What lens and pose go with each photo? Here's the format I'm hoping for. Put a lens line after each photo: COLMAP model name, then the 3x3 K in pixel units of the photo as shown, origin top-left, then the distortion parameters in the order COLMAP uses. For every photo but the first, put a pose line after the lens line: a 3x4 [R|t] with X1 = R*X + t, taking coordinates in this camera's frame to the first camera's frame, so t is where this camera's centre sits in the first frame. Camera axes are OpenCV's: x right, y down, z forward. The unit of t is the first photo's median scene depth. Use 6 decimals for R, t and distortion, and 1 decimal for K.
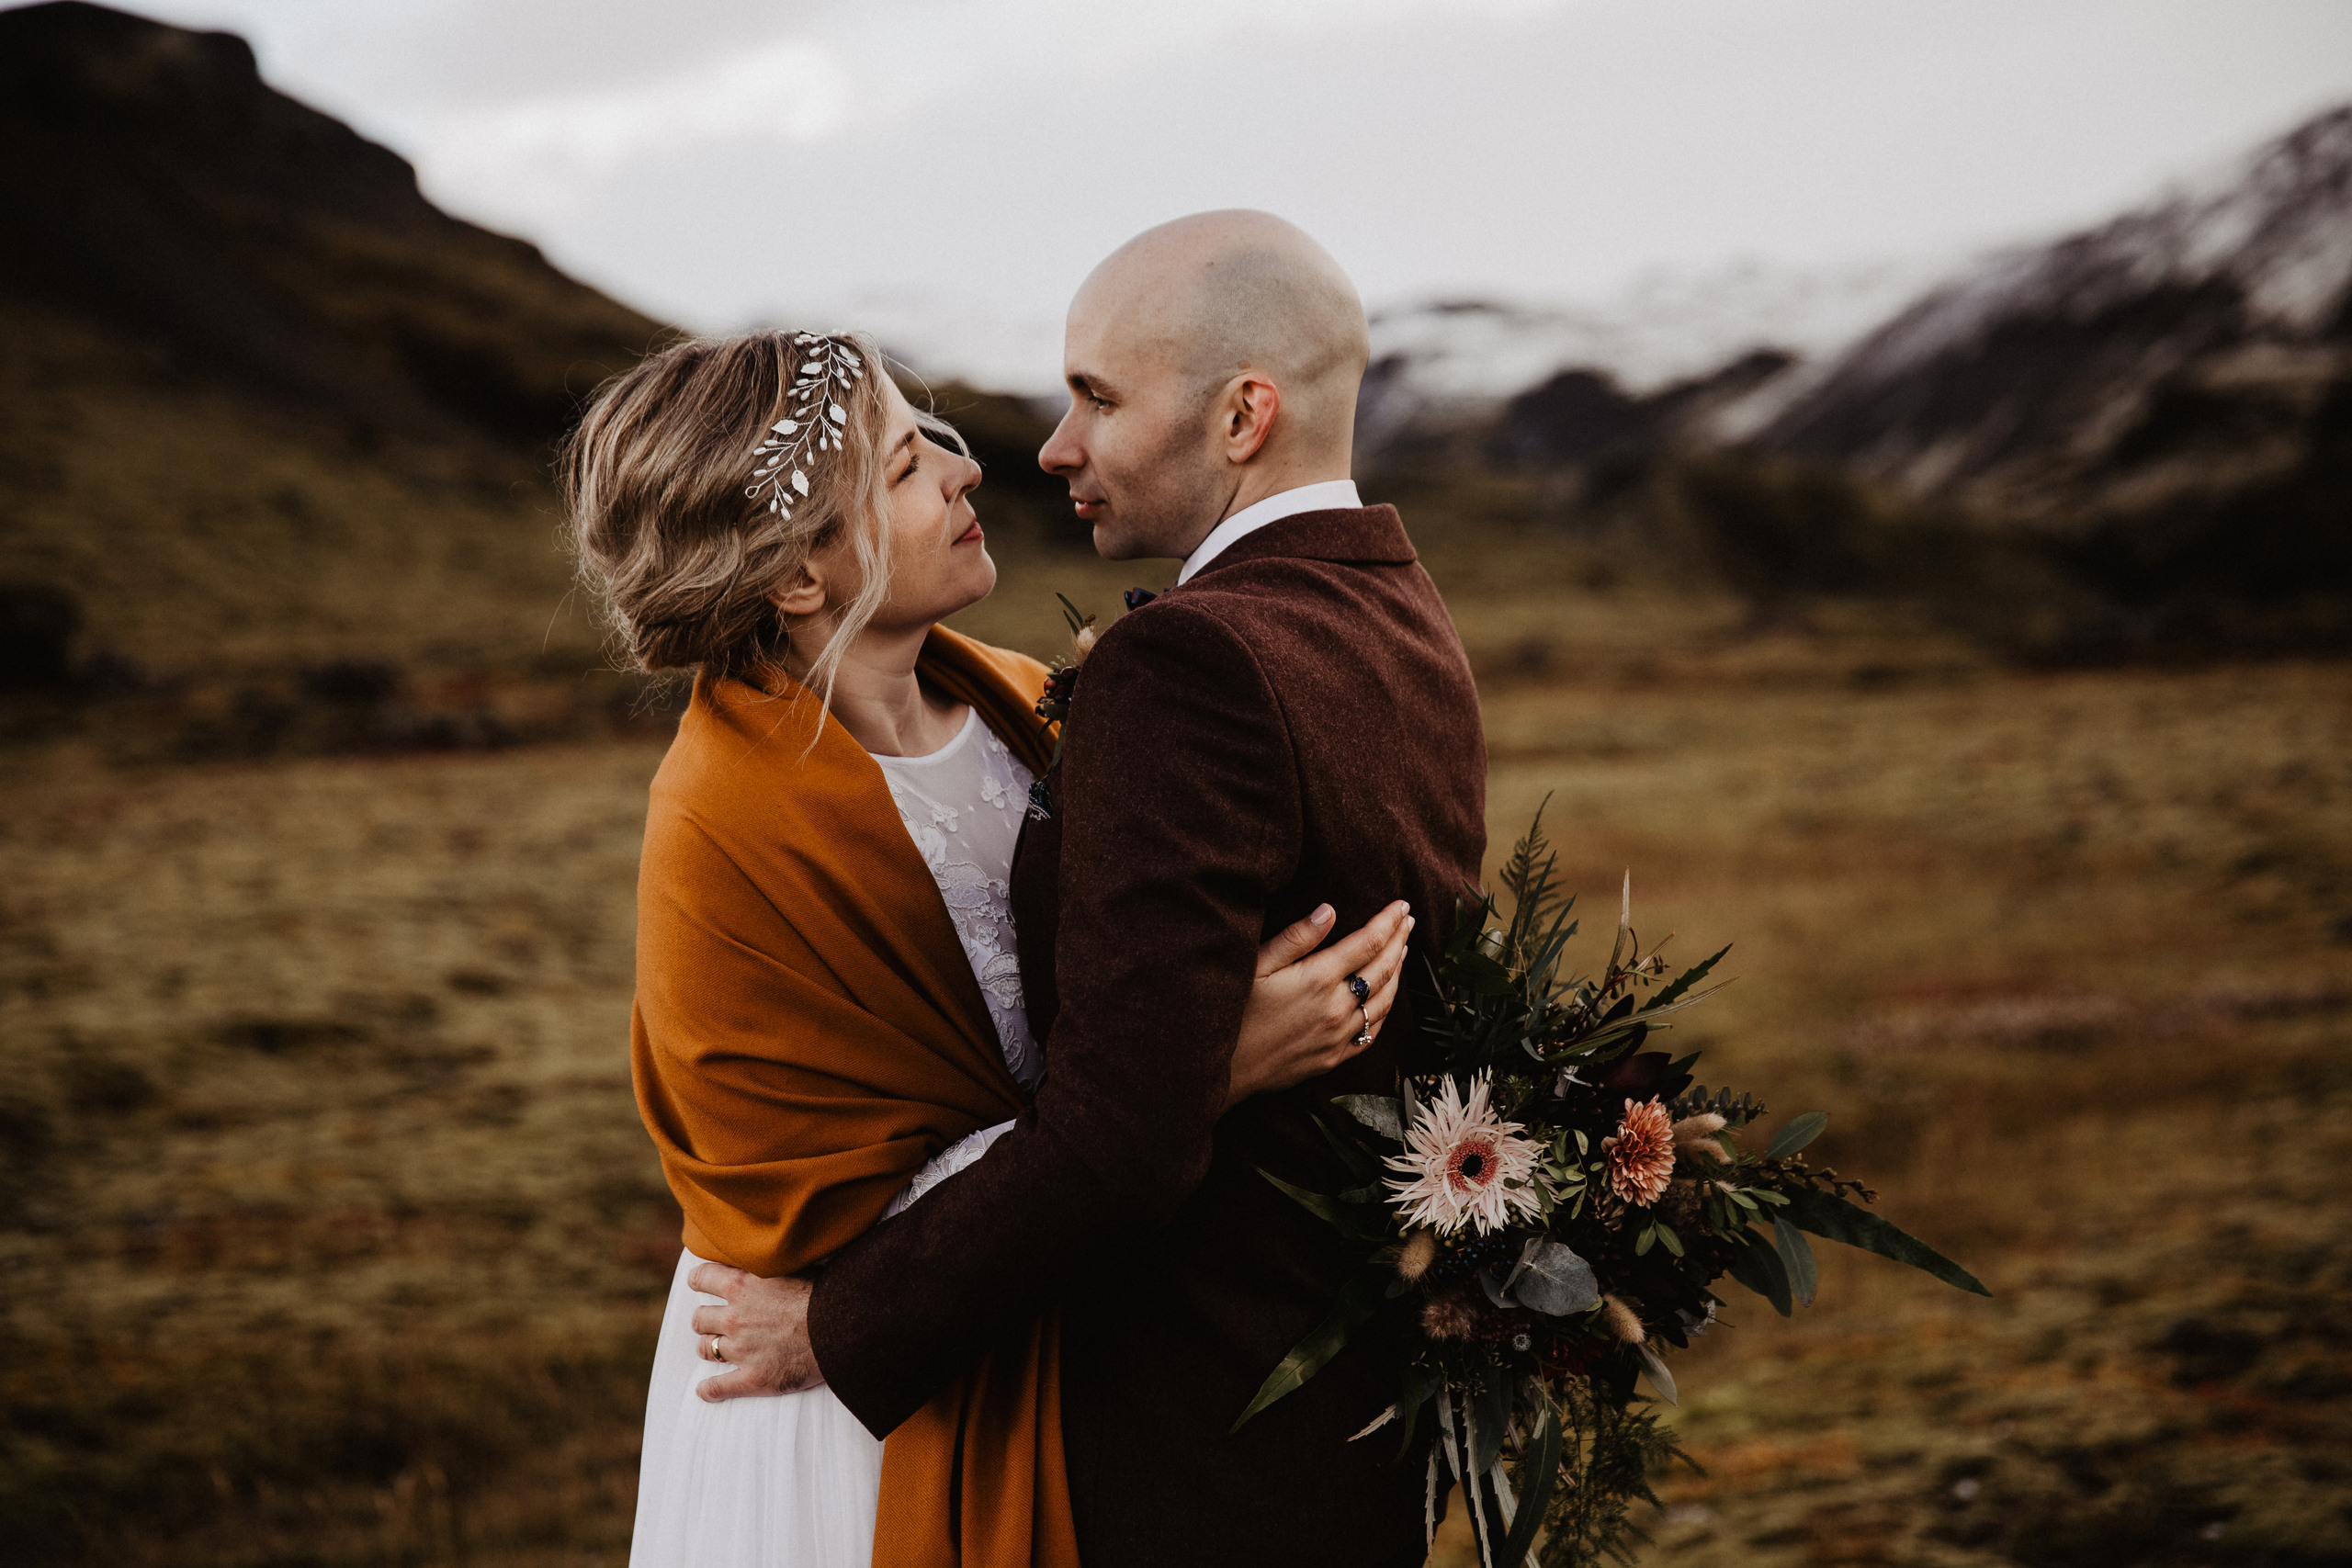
lens RADIAL K [[4428.9, 0, 1175.3], [0, 4428.9, 700.2], [0, 0, 1]] dist [0.185966, 0.000000]
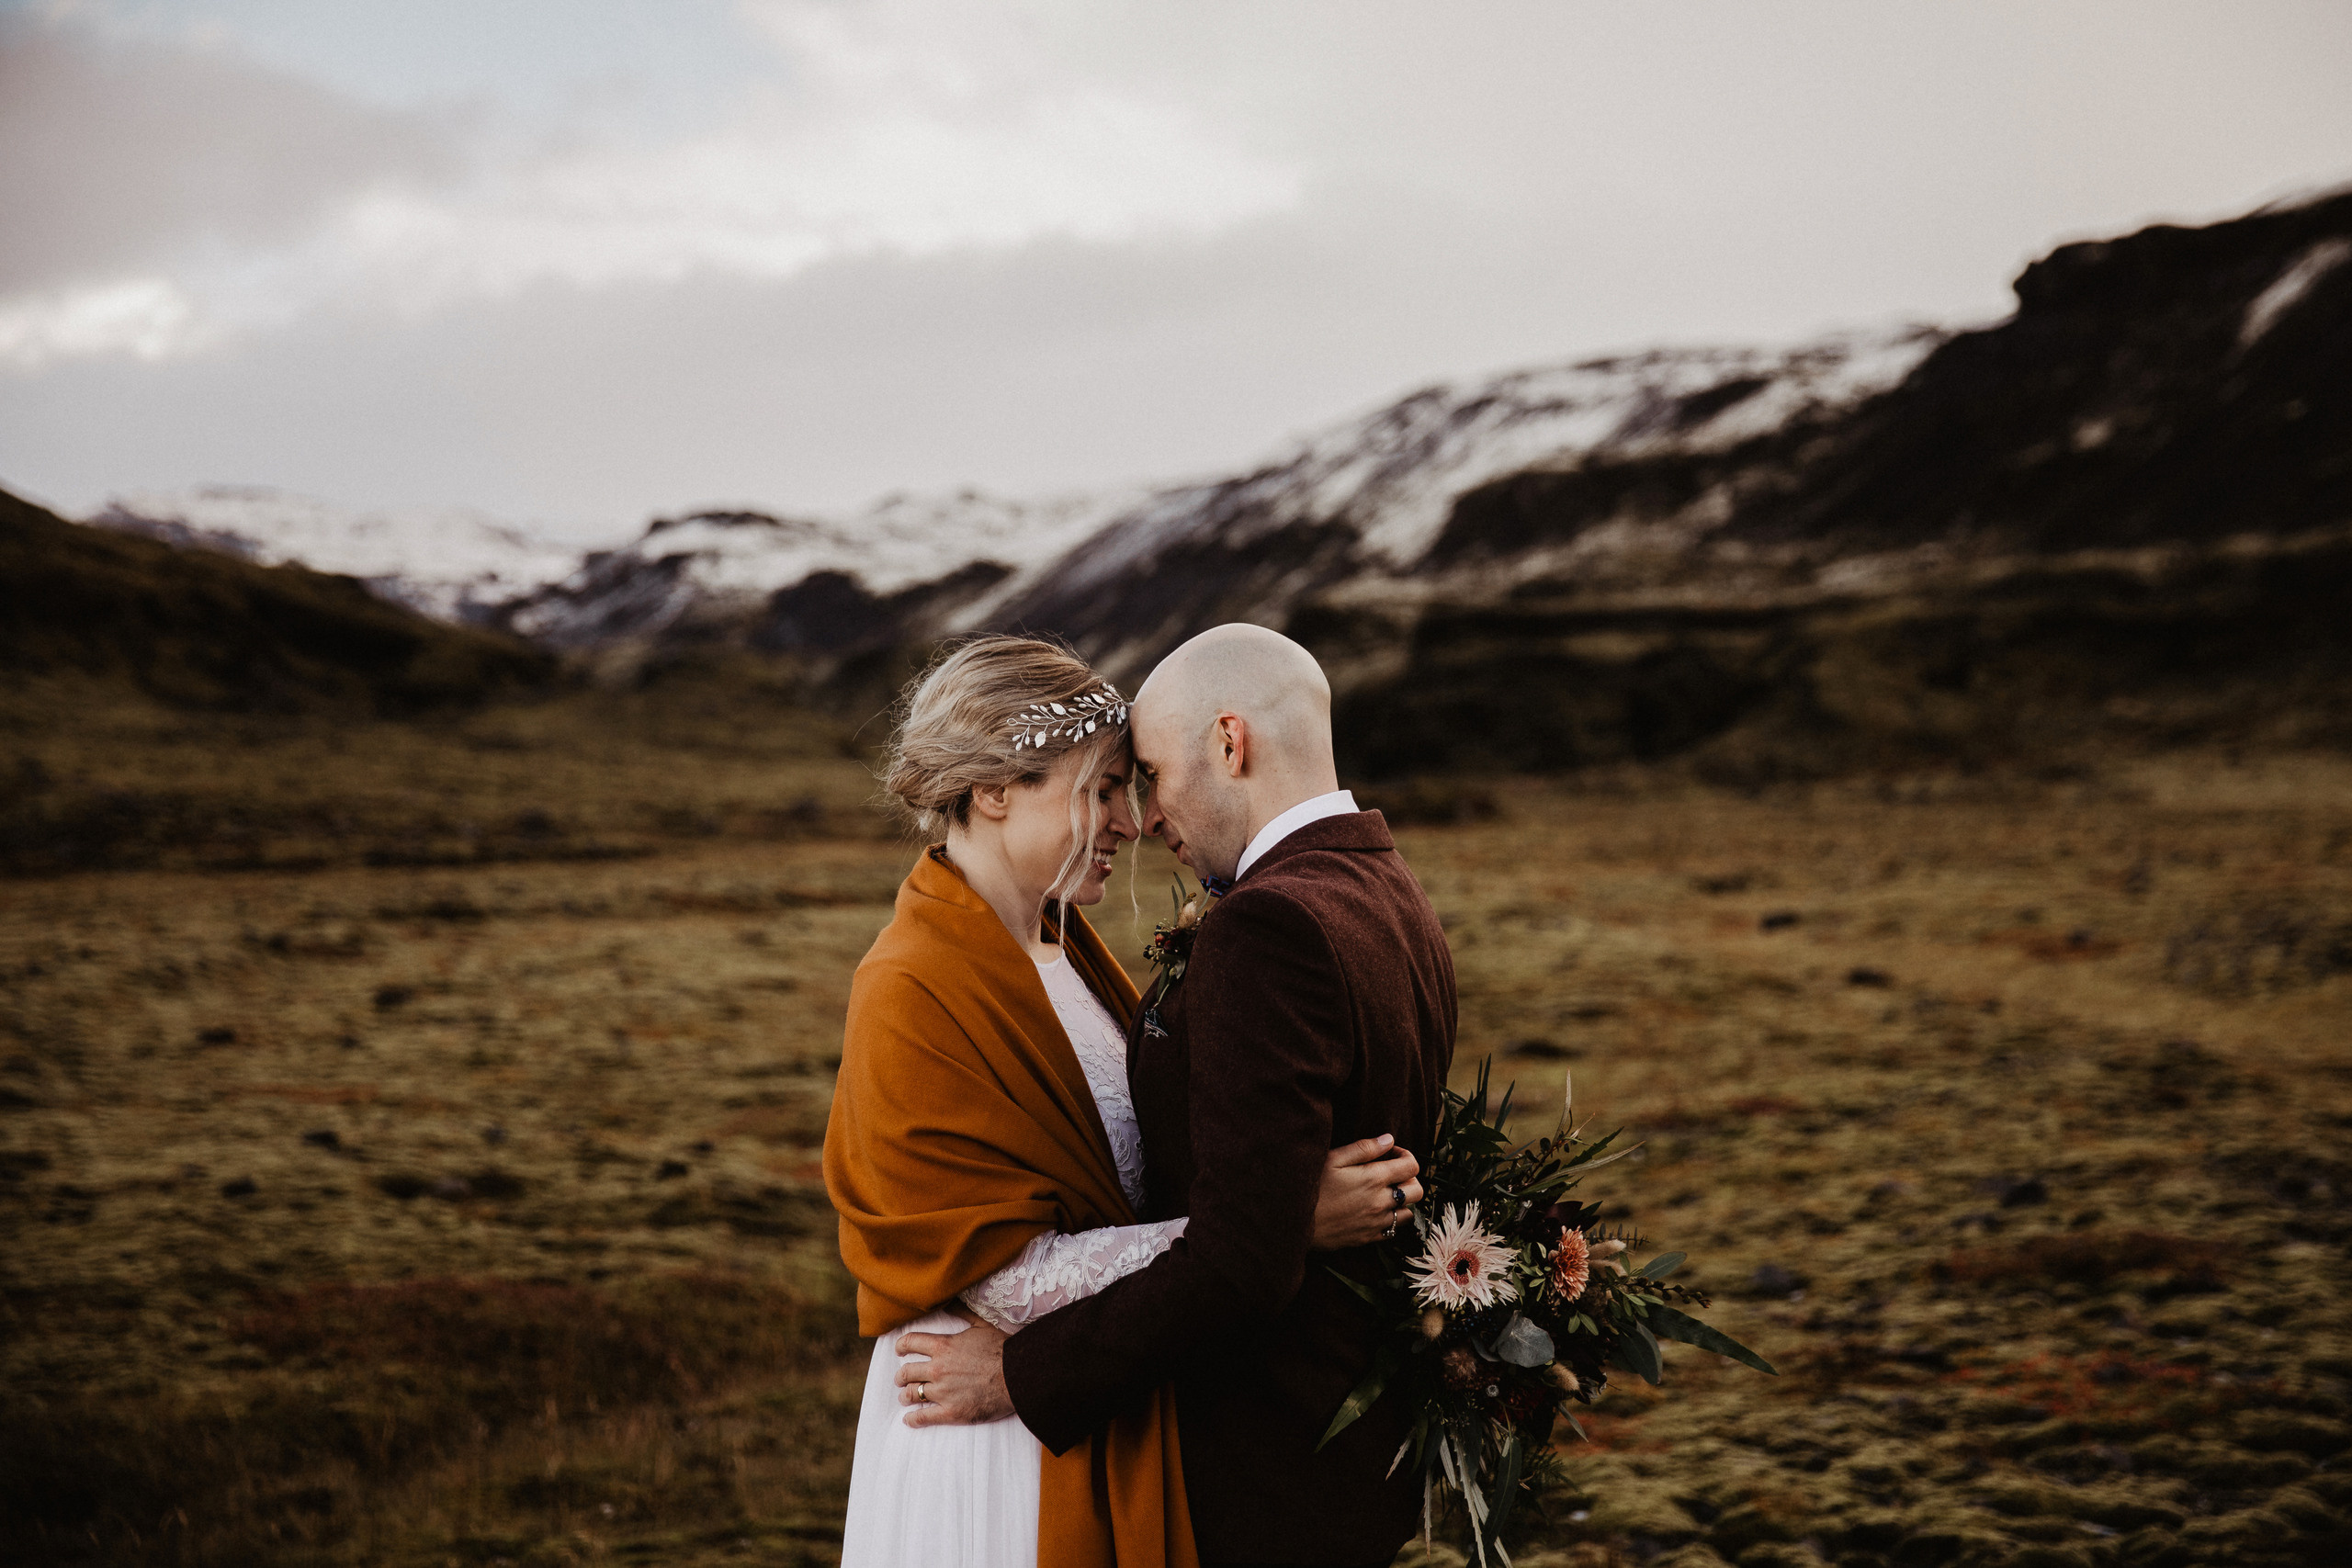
lens RADIAL K [[3632.8, 0, 1259.9], [0, 3632.8, 719.0], [0, 0, 1]] dist [0.180777, 0.000000]
pose [[0.978137, 0.019883, 0.207010, -0.245031], [-0.012608, 0.999258, -0.036403, -0.030839], [-0.207581, 0.032998, 0.977661, -0.174834]]
